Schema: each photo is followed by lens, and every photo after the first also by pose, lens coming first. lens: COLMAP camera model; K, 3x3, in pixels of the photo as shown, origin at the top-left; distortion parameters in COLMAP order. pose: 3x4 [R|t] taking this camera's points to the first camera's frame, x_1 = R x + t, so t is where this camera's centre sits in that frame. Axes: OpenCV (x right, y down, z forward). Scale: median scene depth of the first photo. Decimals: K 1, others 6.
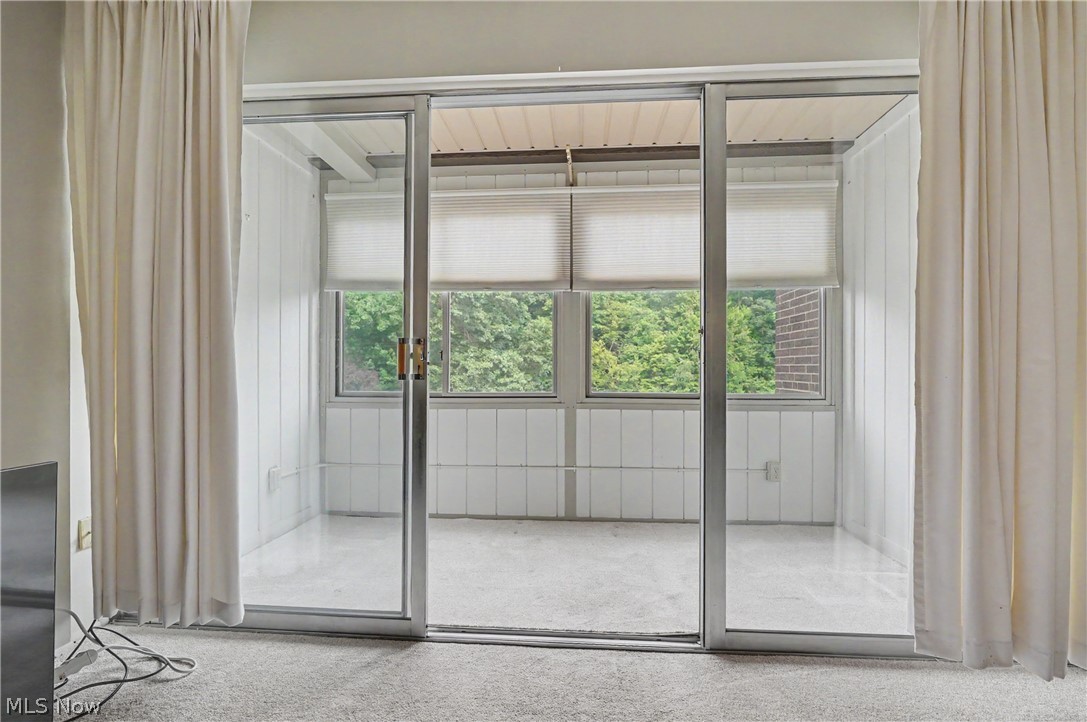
lens RADIAL K [[490.0, 0, 543.5], [0, 490.0, 368.8], [0, 0, 1]] dist [-0.013453, 0.000145]
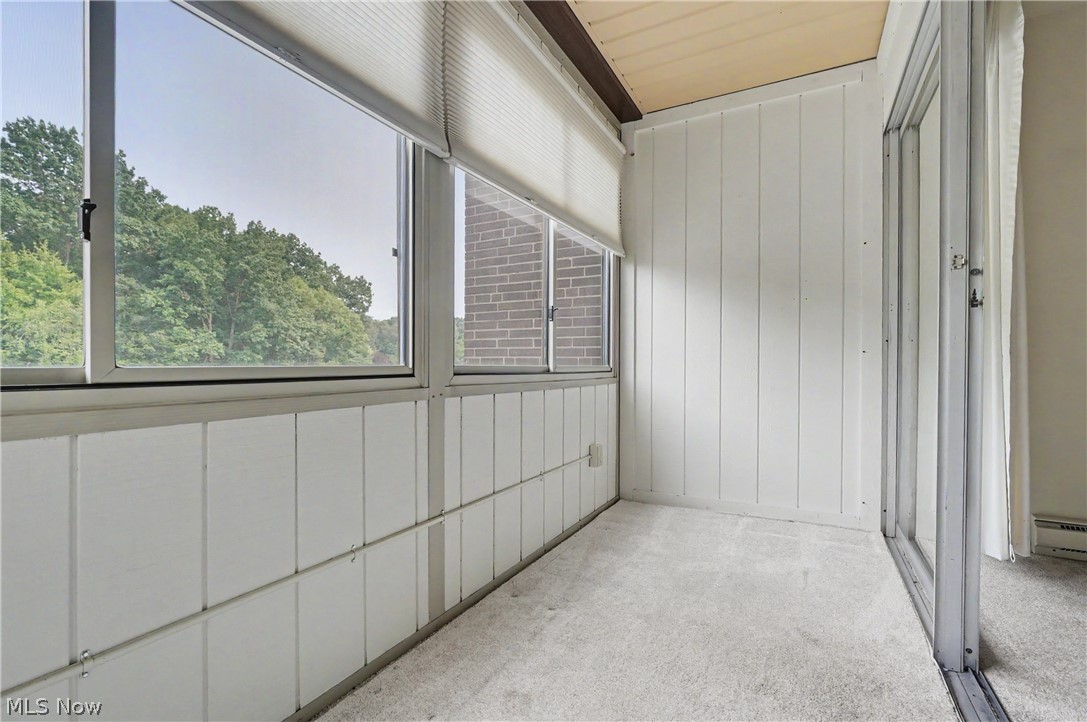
lens RADIAL K [[491.7, 0, 543.5], [0, 491.7, 361.0], [0, 0, 1]] dist [0.000481, 0.000092]
pose [[0.400656, 0.002260, 0.916226, -0.353671], [0.002444, 0.999991, -0.003535, 0.044737], [-0.916225, 0.003656, 0.400647, 0.701816]]
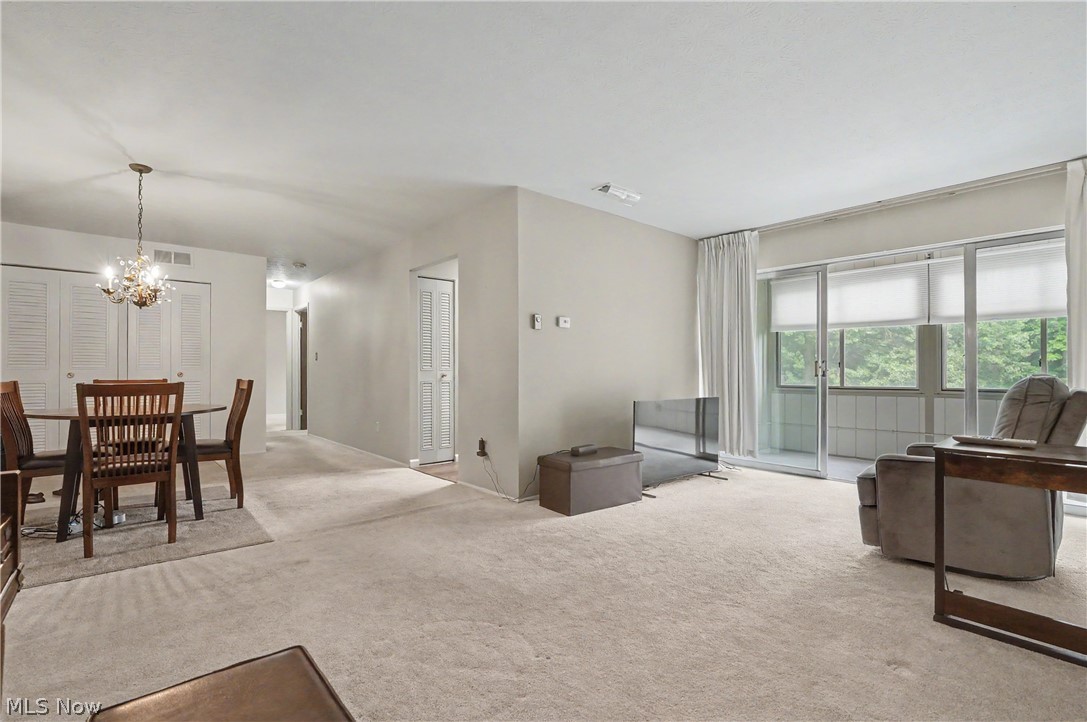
lens RADIAL K [[499.0, 0, 543.3], [0, 499.0, 371.3], [0, 0, 1]] dist [-0.015643, -0.000342]
pose [[0.714328, -0.002264, -0.699807, 0.282029], [0.000878, 0.999997, -0.002339, -0.000623], [0.699810, 0.001056, 0.714328, -1.027657]]
